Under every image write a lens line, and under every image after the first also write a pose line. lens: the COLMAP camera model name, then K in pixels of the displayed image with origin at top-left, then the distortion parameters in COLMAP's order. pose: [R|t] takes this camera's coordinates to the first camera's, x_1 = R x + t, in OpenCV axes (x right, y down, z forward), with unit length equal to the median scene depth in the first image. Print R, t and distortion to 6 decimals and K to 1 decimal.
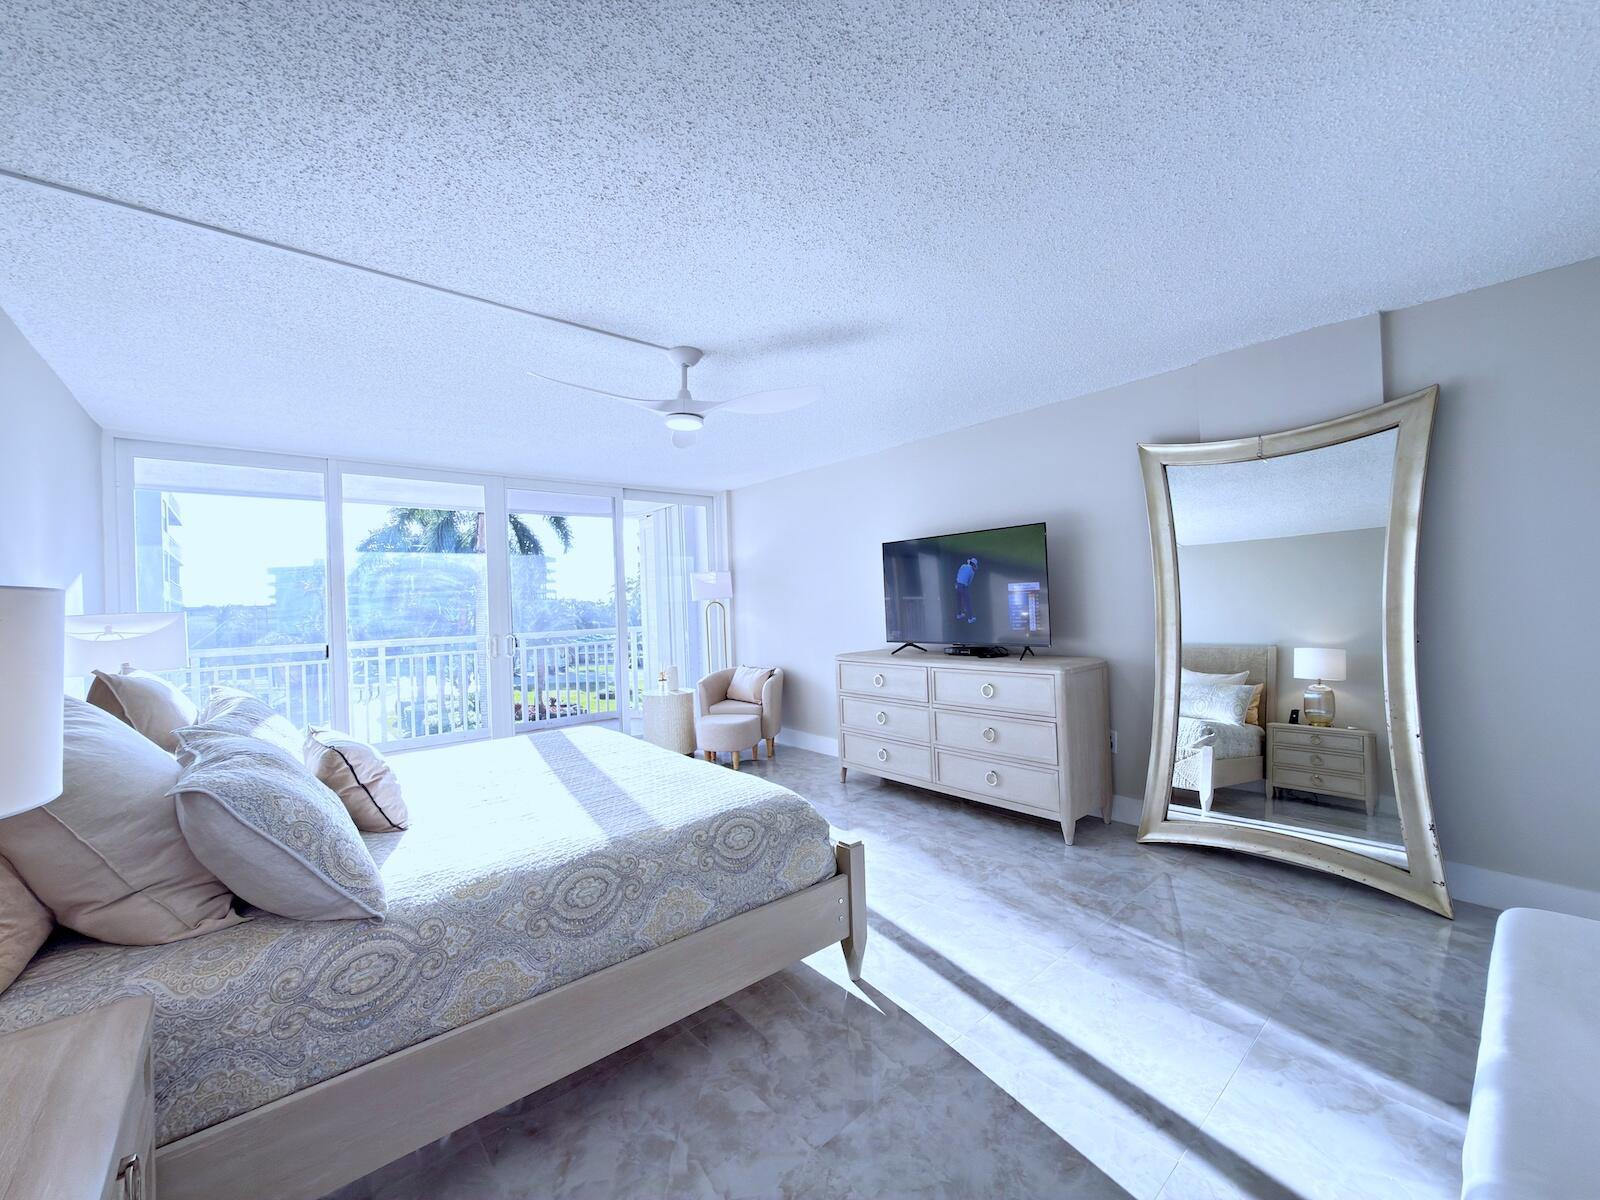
lens RADIAL K [[649.4, 0, 802.8], [0, 649.4, 599.1], [0, 0, 1]] dist [0.002207, 0.000447]
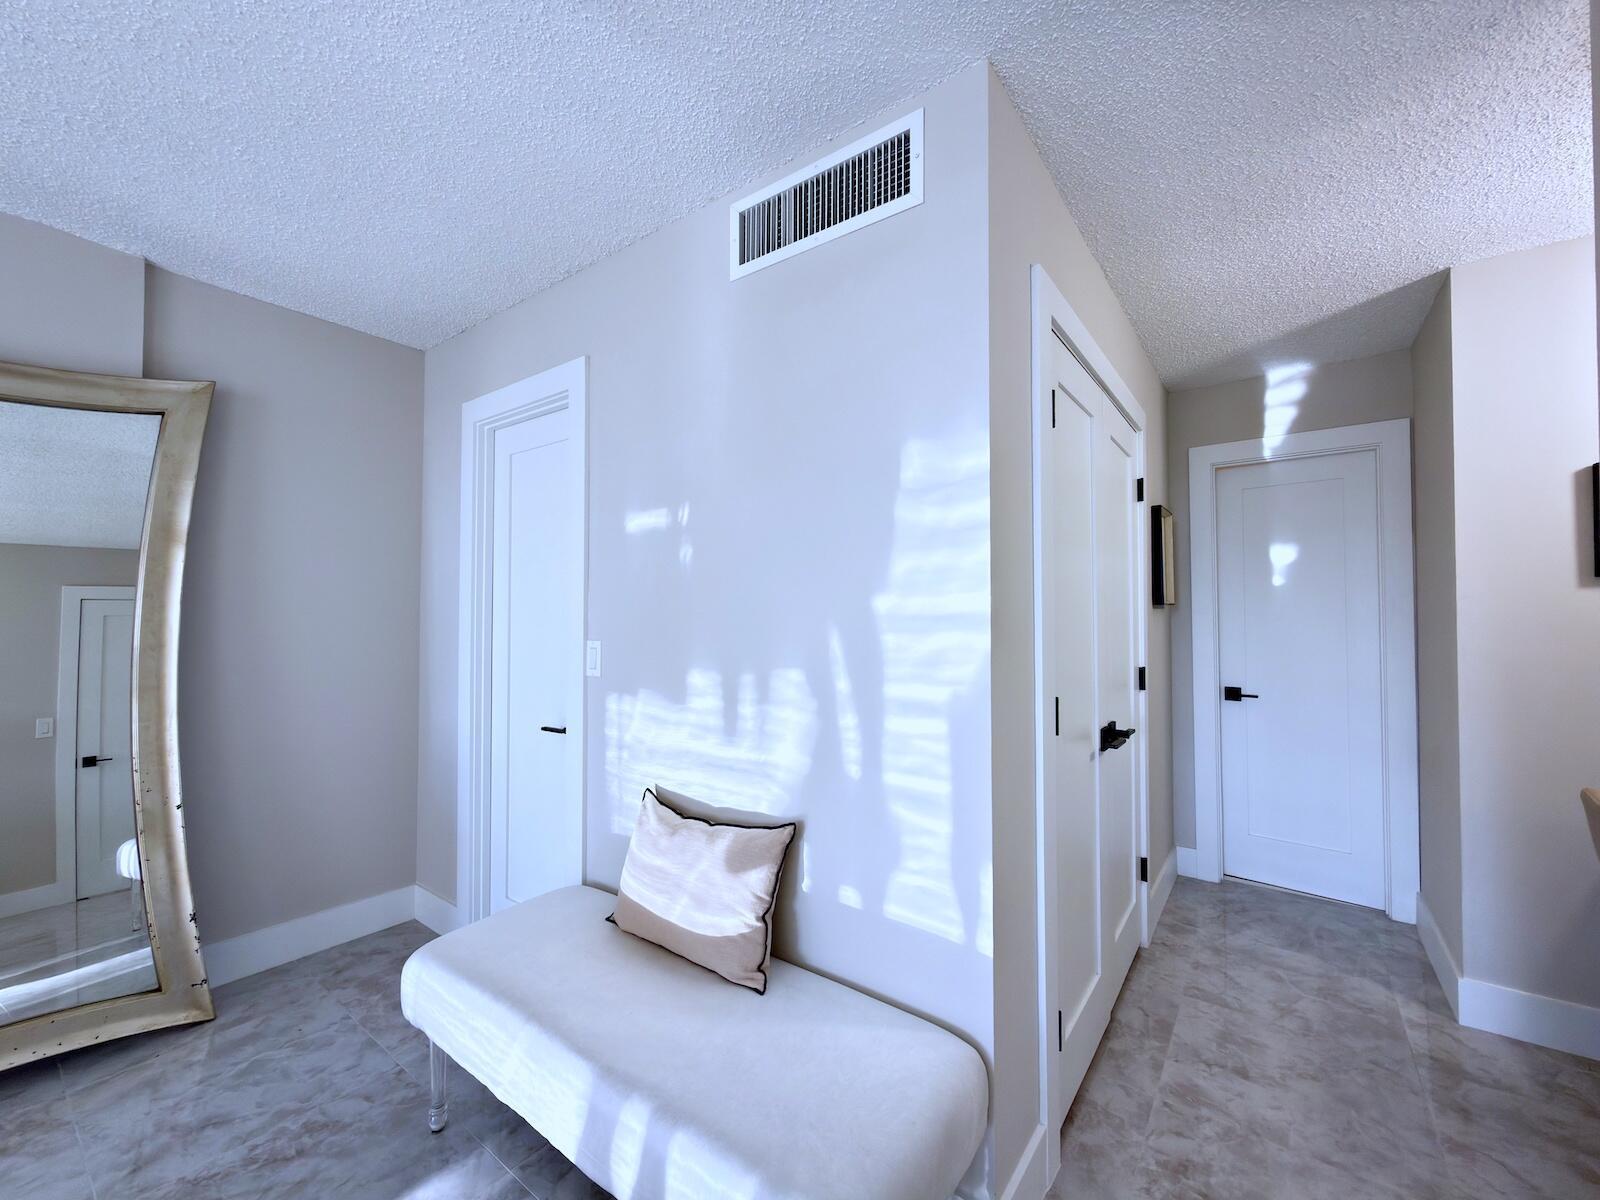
lens RADIAL K [[649.4, 0, 772.7], [0, 649.4, 609.3], [0, 0, 1]] dist [0.002207, 0.000447]
pose [[-0.207709, 0.049287, 0.976948, 0.005313], [0.000232, 0.998732, -0.050337, 0.008503], [-0.978191, -0.010229, -0.207457, 0.448037]]
